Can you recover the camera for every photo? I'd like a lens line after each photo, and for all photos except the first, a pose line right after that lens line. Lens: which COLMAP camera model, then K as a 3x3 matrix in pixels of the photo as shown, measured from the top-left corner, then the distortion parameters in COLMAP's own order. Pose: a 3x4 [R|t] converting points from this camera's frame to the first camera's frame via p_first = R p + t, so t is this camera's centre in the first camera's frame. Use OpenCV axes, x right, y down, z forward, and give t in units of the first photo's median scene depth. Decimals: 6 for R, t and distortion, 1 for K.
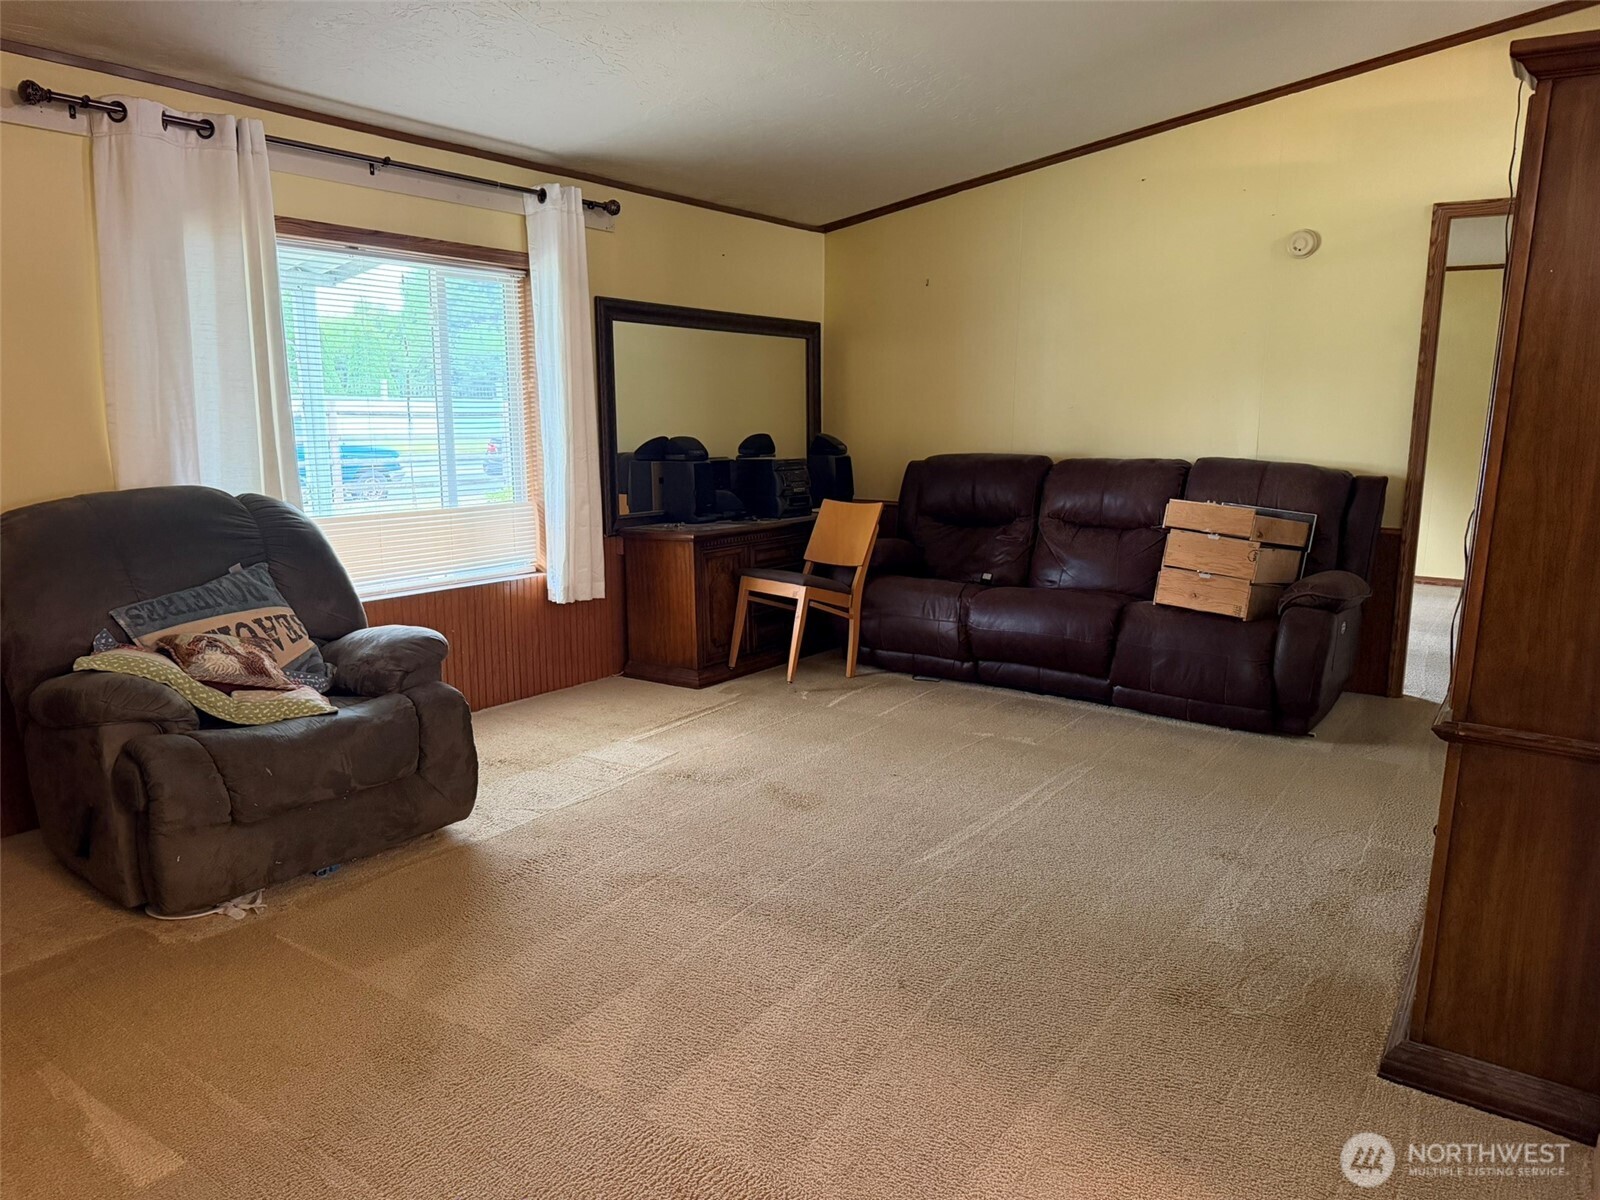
lens RADIAL K [[1122.3, 0, 779.0], [0, 1122.3, 599.3], [0, 0, 1]] dist [0.106674, -0.188274]
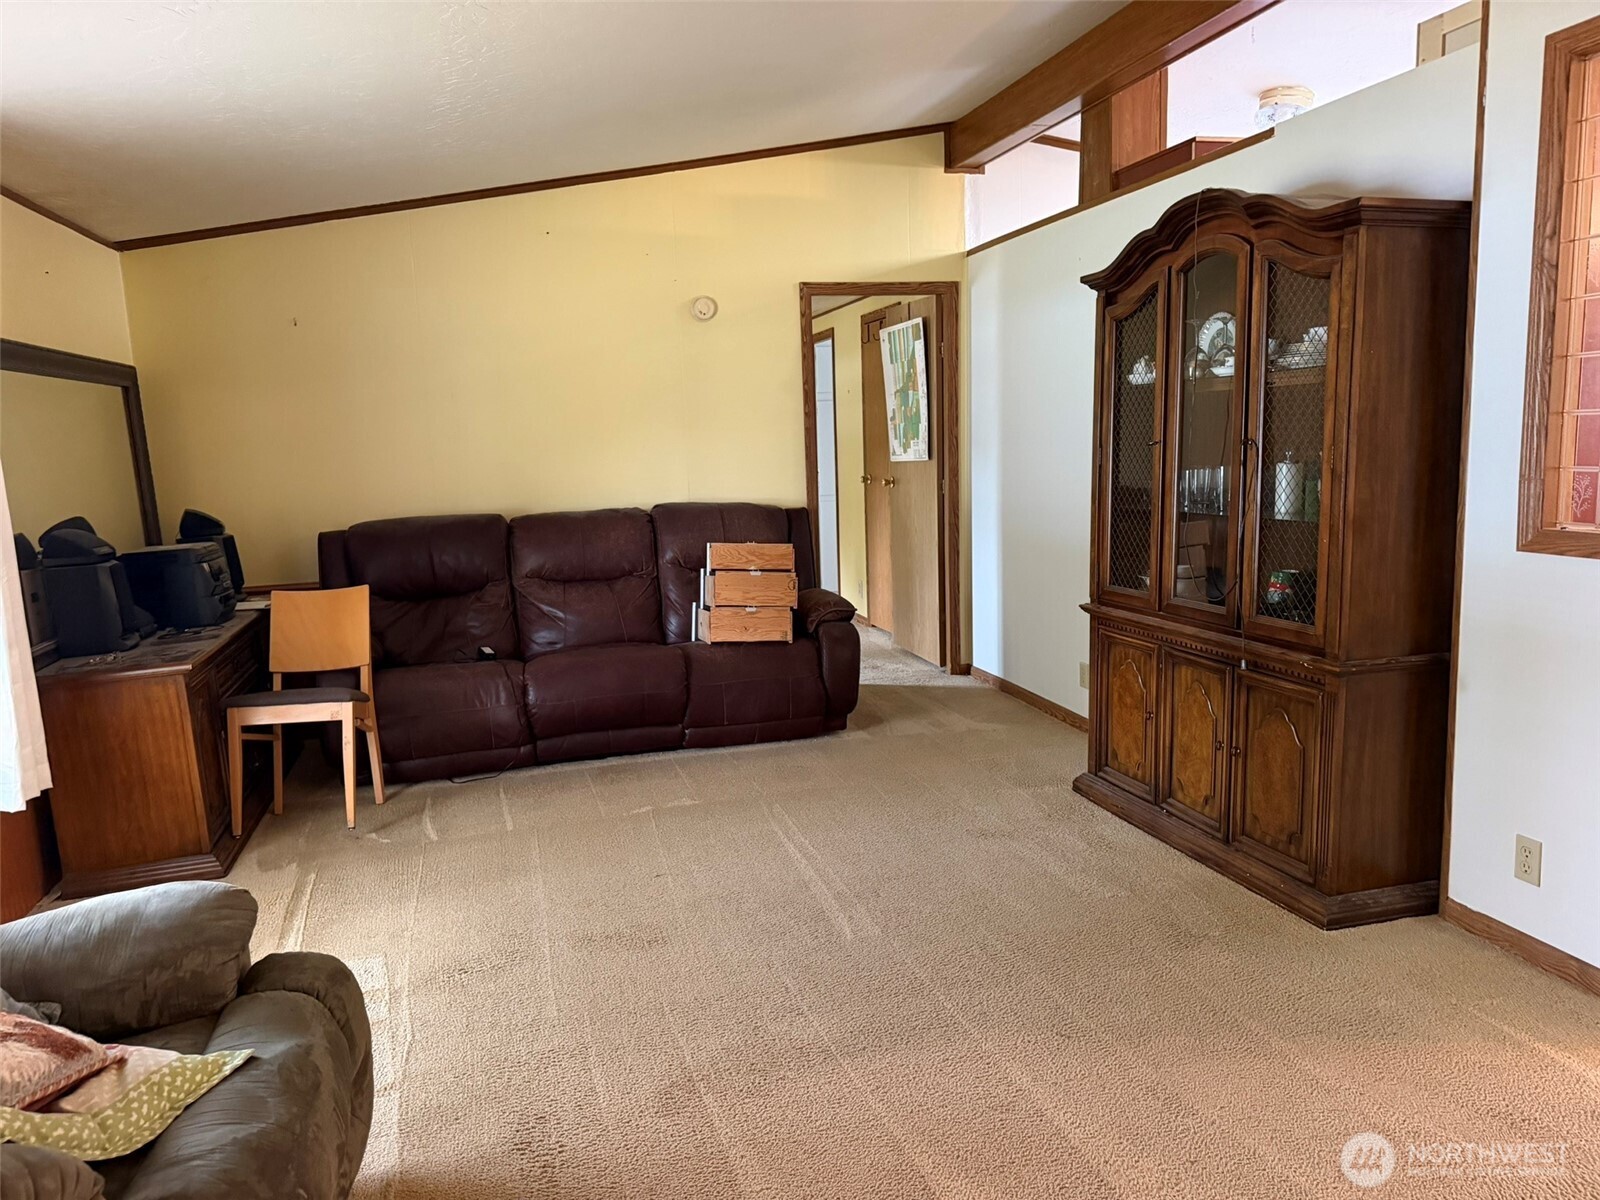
lens RADIAL K [[1122.3, 0, 779.0], [0, 1122.3, 599.3], [0, 0, 1]] dist [0.106674, -0.188274]
pose [[0.613240, -0.143375, 0.776776, -0.410054], [0.172131, 0.984012, 0.045733, -0.068739], [-0.770914, 0.105662, 0.628115, 0.275303]]
